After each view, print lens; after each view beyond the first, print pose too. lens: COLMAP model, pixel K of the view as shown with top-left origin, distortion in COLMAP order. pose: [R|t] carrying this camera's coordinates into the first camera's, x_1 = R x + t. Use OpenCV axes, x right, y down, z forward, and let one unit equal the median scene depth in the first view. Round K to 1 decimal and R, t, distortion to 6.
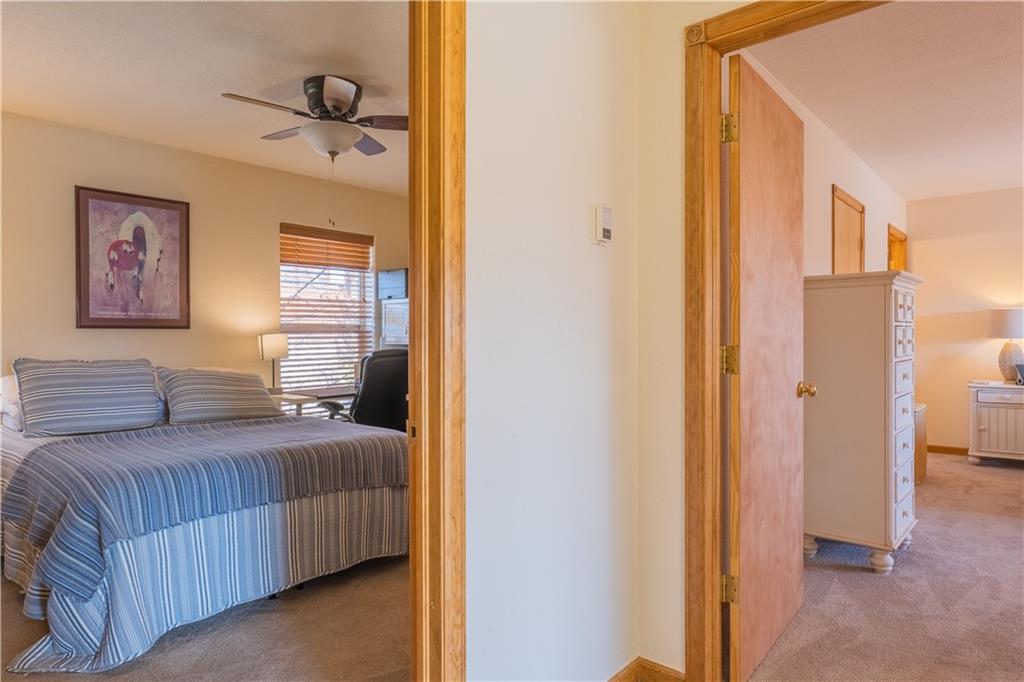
lens RADIAL K [[644.1, 0, 524.5], [0, 644.1, 339.7], [0, 0, 1]] dist [-0.020443, 0.023985]
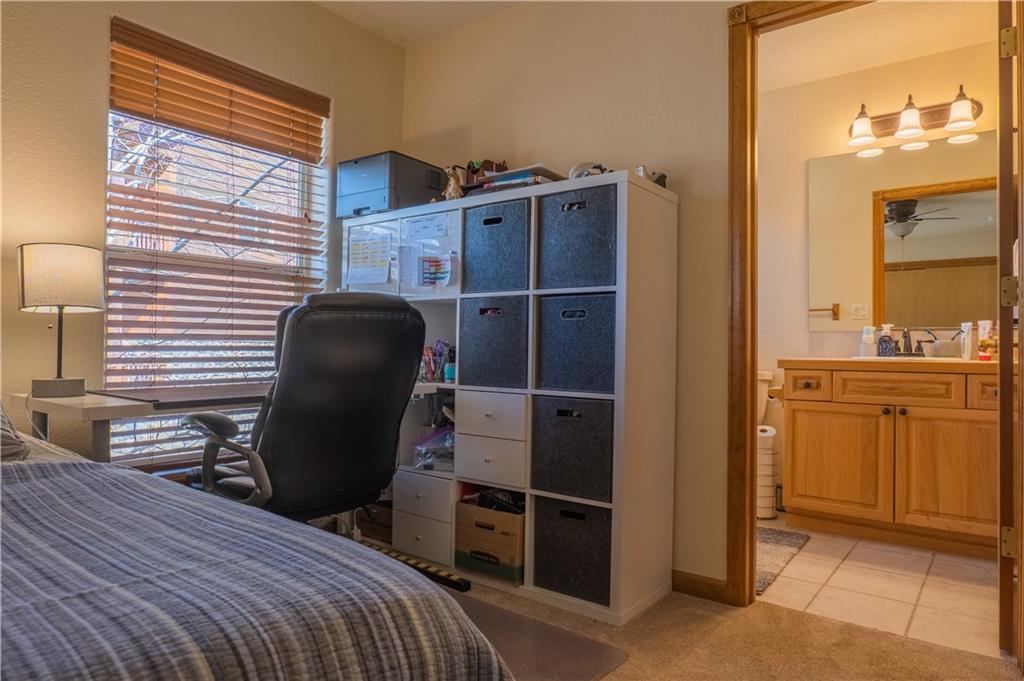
lens RADIAL K [[601.5, 0, 542.2], [0, 601.5, 345.1], [0, 0, 1]] dist [-0.030717, 0.022667]
pose [[0.997071, 0.014986, 0.074998, -0.128263], [-0.013605, 0.999729, -0.018893, 0.062586], [-0.075261, 0.017817, 0.997005, 0.679110]]
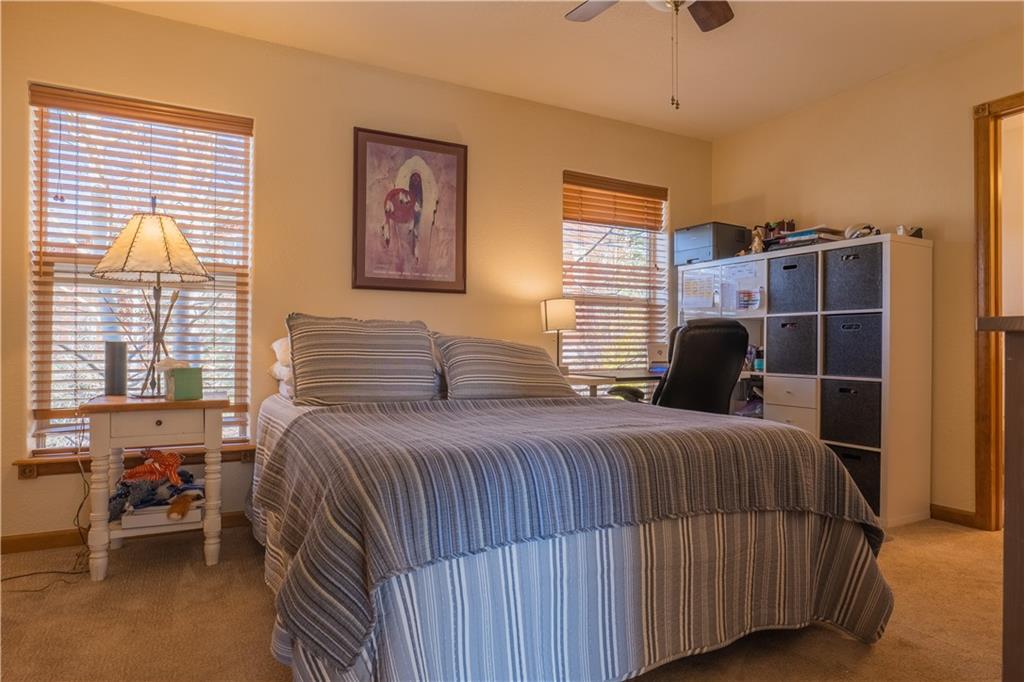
lens RADIAL K [[601.5, 0, 514.0], [0, 601.5, 345.0], [0, 0, 1]] dist [-0.030717, 0.022667]
pose [[0.935596, 0.006167, -0.353019, -0.198561], [-0.012503, 0.999799, -0.015671, 0.067770], [0.352851, 0.019076, 0.935485, 0.307873]]
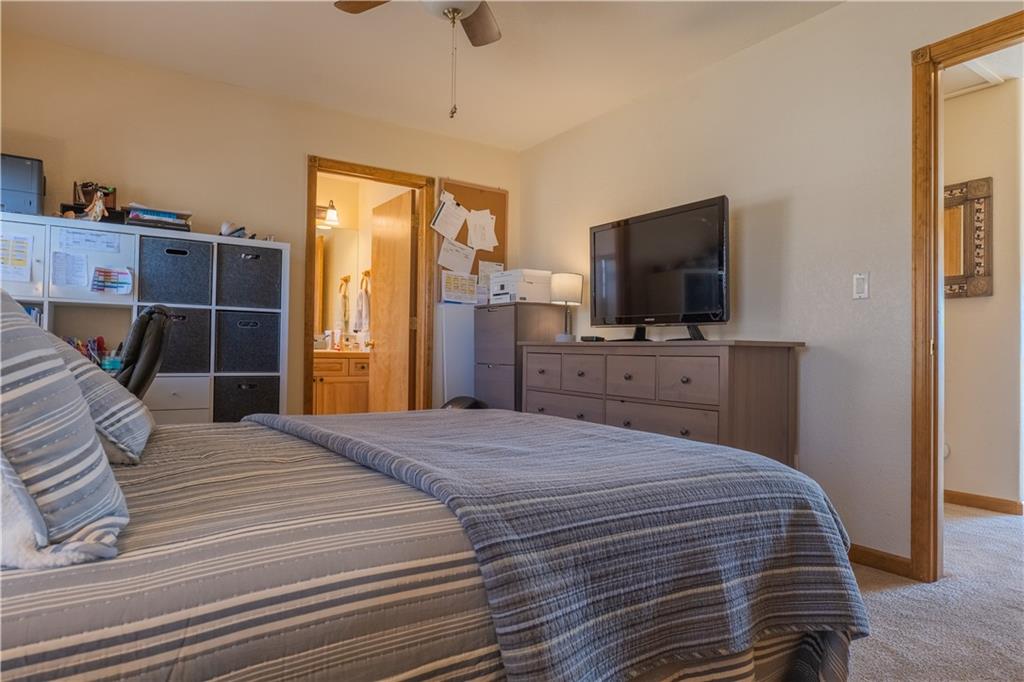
lens RADIAL K [[601.5, 0, 514.9], [0, 601.5, 342.9], [0, 0, 1]] dist [-0.030717, 0.022667]
pose [[0.263222, 0.017868, 0.964570, -0.725031], [-0.003747, 0.999840, -0.017498, 0.064361], [-0.964728, 0.000992, 0.263247, 0.625230]]
